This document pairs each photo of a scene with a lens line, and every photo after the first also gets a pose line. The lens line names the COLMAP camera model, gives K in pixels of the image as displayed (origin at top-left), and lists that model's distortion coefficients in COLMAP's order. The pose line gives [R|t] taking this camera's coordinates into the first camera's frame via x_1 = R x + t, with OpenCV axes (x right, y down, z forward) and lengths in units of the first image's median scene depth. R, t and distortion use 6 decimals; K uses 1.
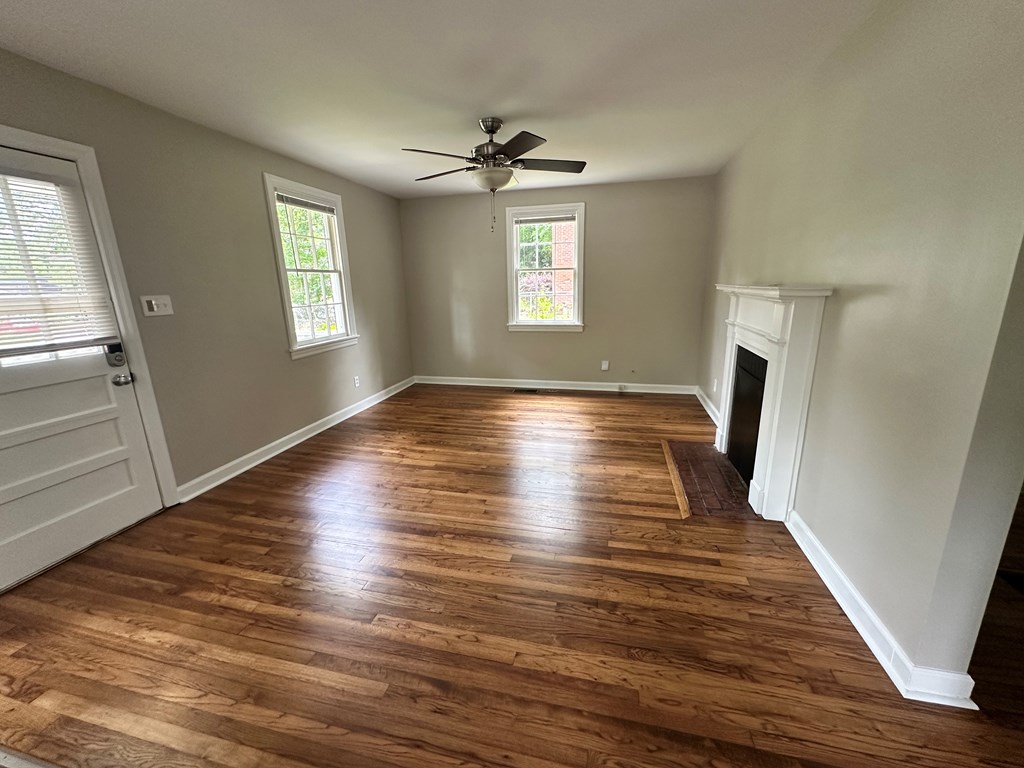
lens RADIAL K [[405.6, 0, 513.0], [0, 405.6, 374.6], [0, 0, 1]] dist [-0.000855, -0.001594]
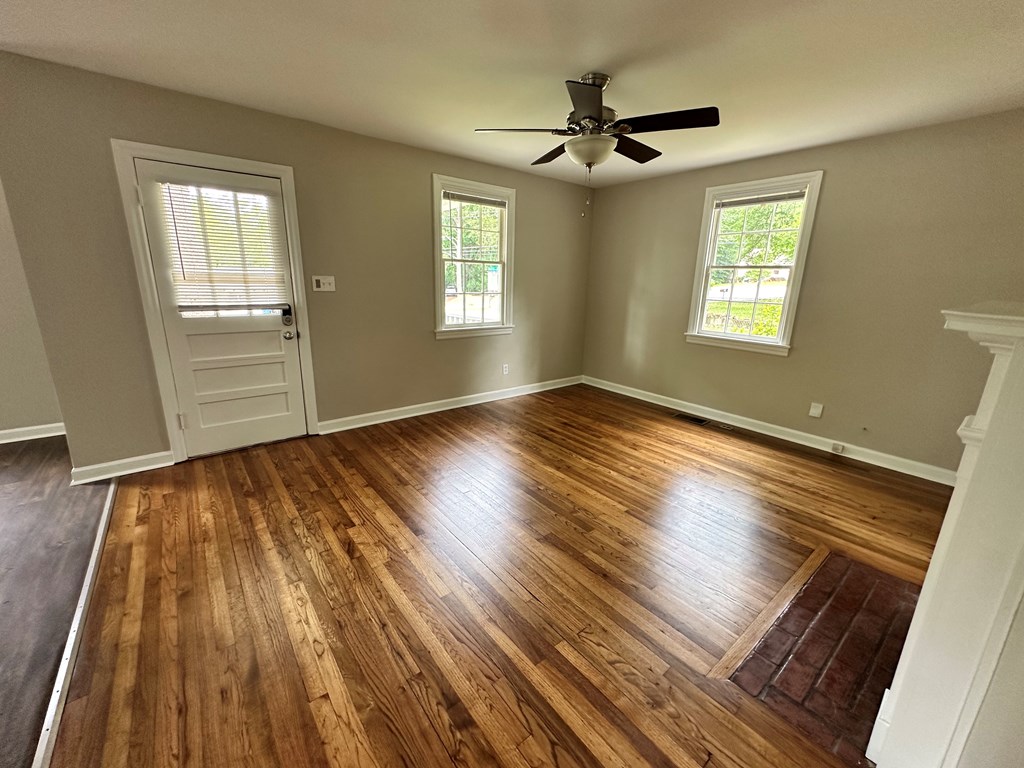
lens RADIAL K [[405.6, 0, 513.6], [0, 405.6, 379.2], [0, 0, 1]] dist [-0.000855, -0.001594]
pose [[0.794593, 0.187948, -0.577319, 0.424769], [-0.176938, 0.981289, 0.075932, -0.073305], [0.580788, 0.041814, 0.812981, 0.294273]]
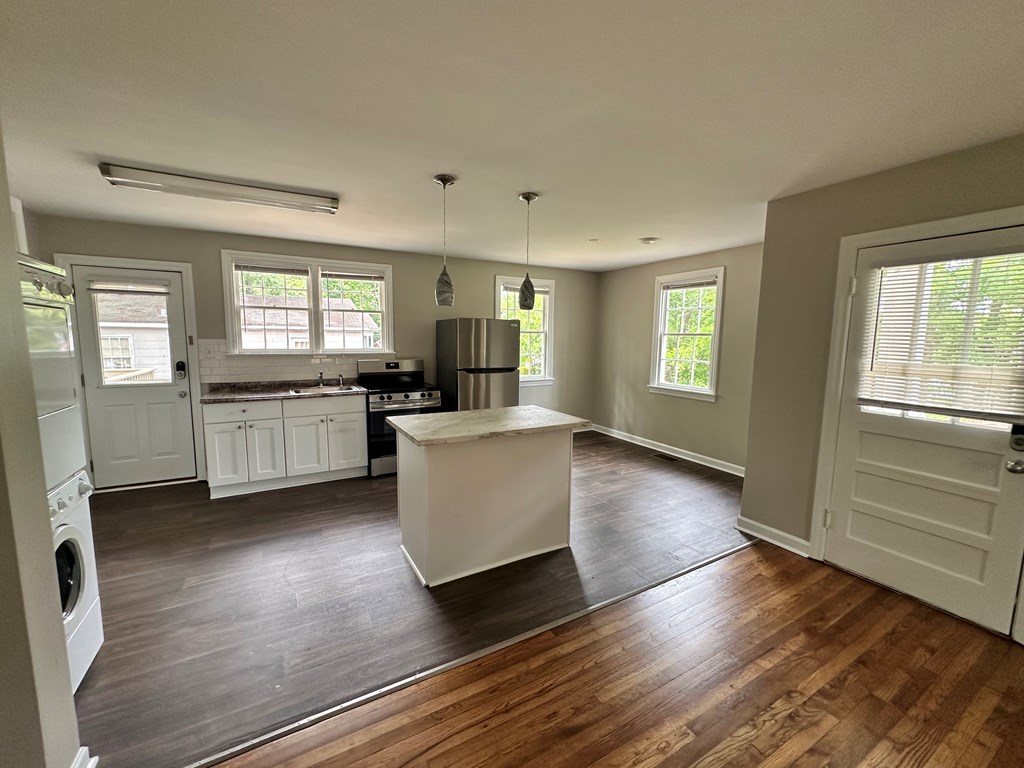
lens RADIAL K [[405.6, 0, 513.0], [0, 405.6, 386.3], [0, 0, 1]] dist [-0.000855, -0.001594]
pose [[-0.731020, 0.090700, -0.676301, 0.317049], [-0.149696, 0.945665, 0.288633, -0.207356], [0.665733, 0.312236, -0.677722, 0.737809]]
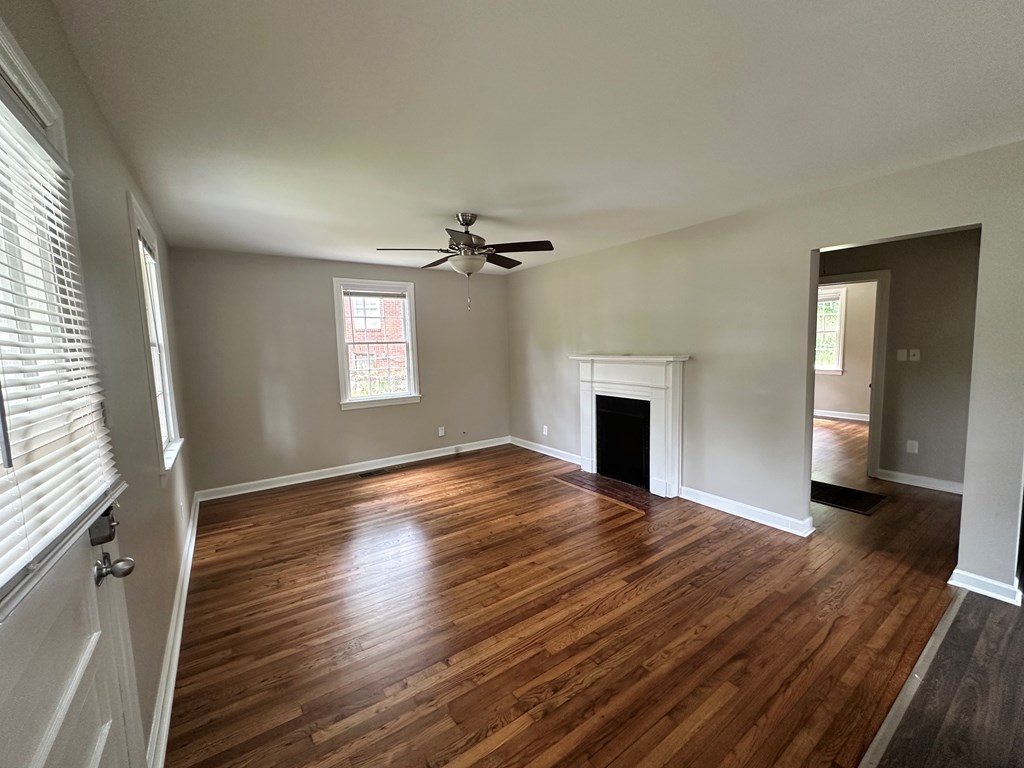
lens RADIAL K [[405.6, 0, 510.0], [0, 405.6, 382.8], [0, 0, 1]] dist [-0.000855, -0.001594]
pose [[0.672799, -0.066409, 0.736839, -0.879215], [0.176685, 0.981567, -0.072863, -0.079276], [-0.718418, 0.179210, 0.672130, 0.271376]]
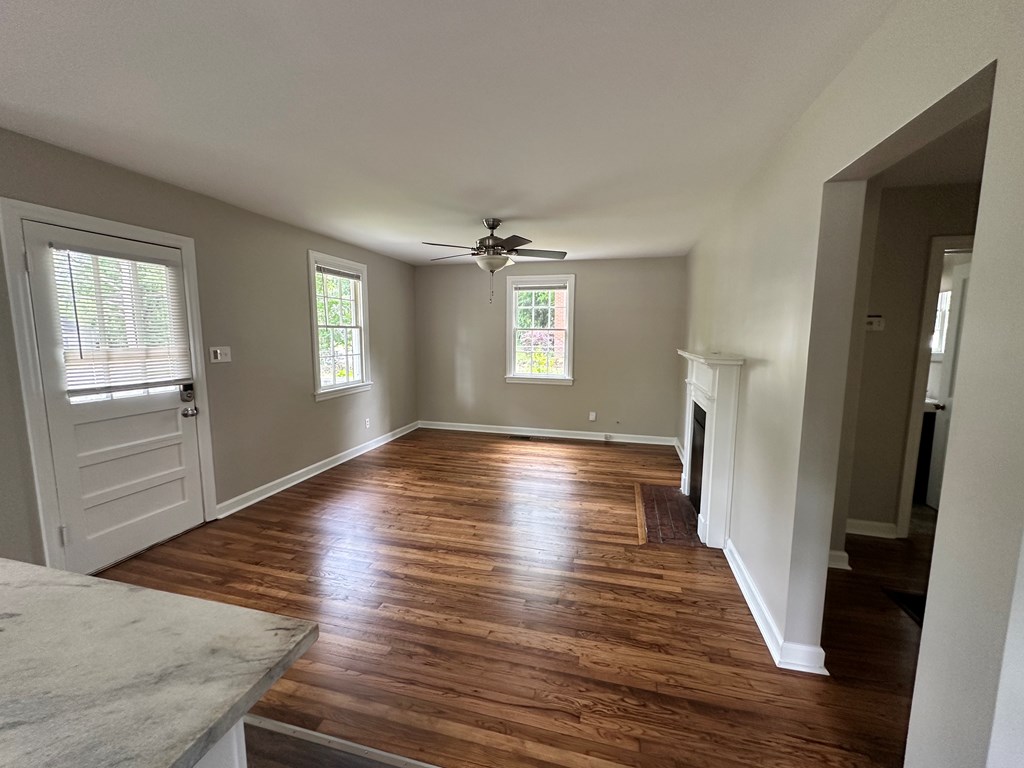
lens RADIAL K [[405.6, 0, 512.7], [0, 405.6, 378.0], [0, 0, 1]] dist [-0.000855, -0.001594]
pose [[0.999473, 0.030524, -0.011034, 0.042143], [-0.031609, 0.992599, -0.117254, 0.020377], [0.007373, 0.117541, 0.993041, -0.226382]]
